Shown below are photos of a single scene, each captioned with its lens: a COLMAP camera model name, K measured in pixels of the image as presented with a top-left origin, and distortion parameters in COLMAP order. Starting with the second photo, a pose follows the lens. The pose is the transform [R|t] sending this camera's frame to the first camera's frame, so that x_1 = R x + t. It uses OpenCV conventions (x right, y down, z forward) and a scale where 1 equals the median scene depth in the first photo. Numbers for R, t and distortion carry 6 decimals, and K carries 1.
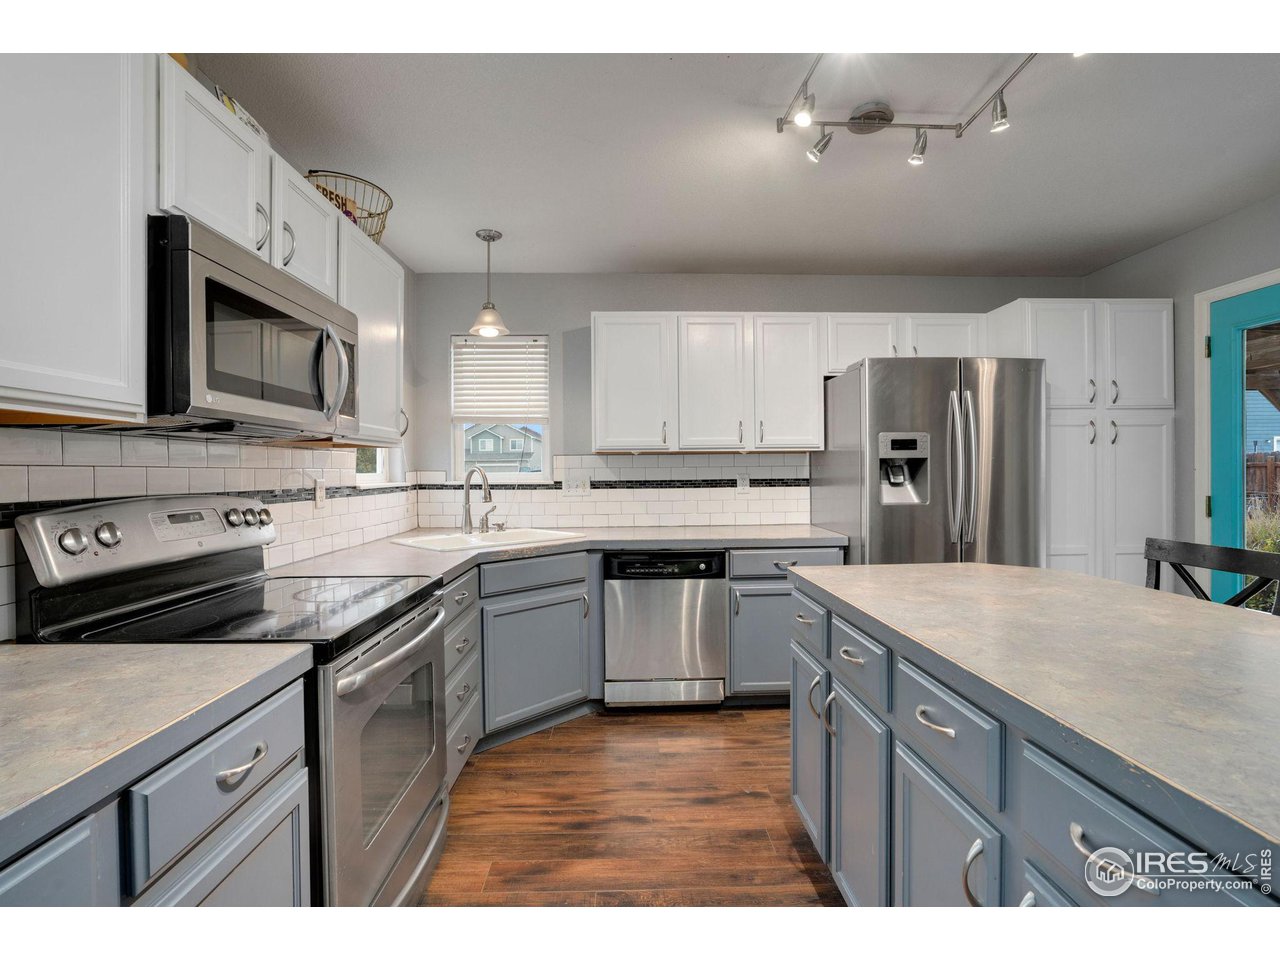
lens RADIAL K [[597.7, 0, 641.7], [0, 597.7, 472.0], [0, 0, 1]] dist [-0.037110, 0.007832]
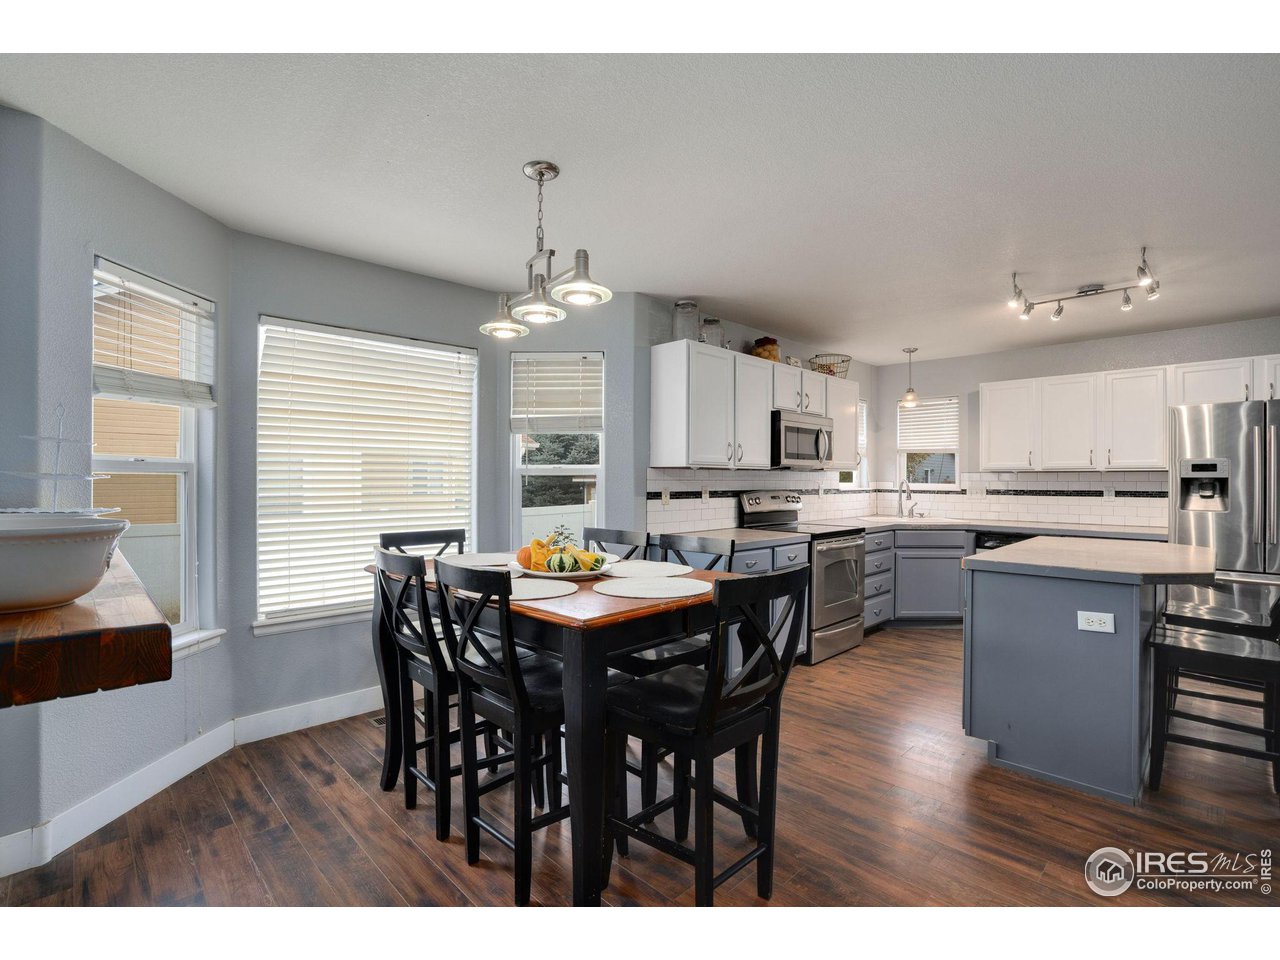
lens RADIAL K [[597.7, 0, 640.2], [0, 597.7, 489.1], [0, 0, 1]] dist [-0.037110, 0.007832]
pose [[0.677960, 0.022059, -0.734768, 0.532860], [-0.009322, 0.999727, 0.021413, -0.012991], [0.735040, -0.007668, 0.677980, -0.845405]]
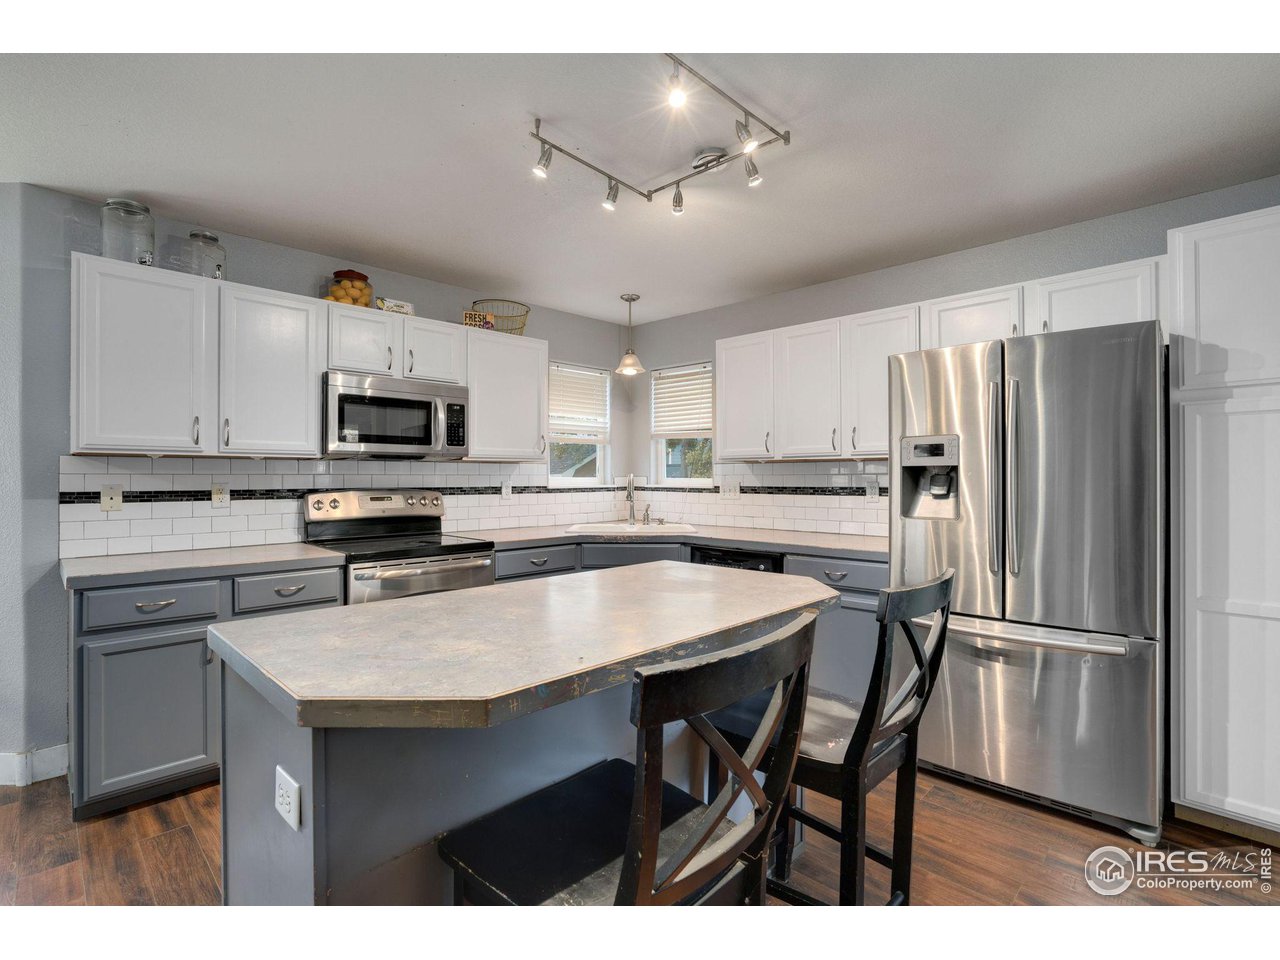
lens RADIAL K [[597.7, 0, 632.6], [0, 597.7, 487.4], [0, 0, 1]] dist [-0.037110, 0.007832]
pose [[0.688368, 0.020041, -0.725084, 0.756831], [-0.005918, 0.999740, 0.022013, -0.008525], [0.725337, -0.010862, 0.688308, 0.097045]]
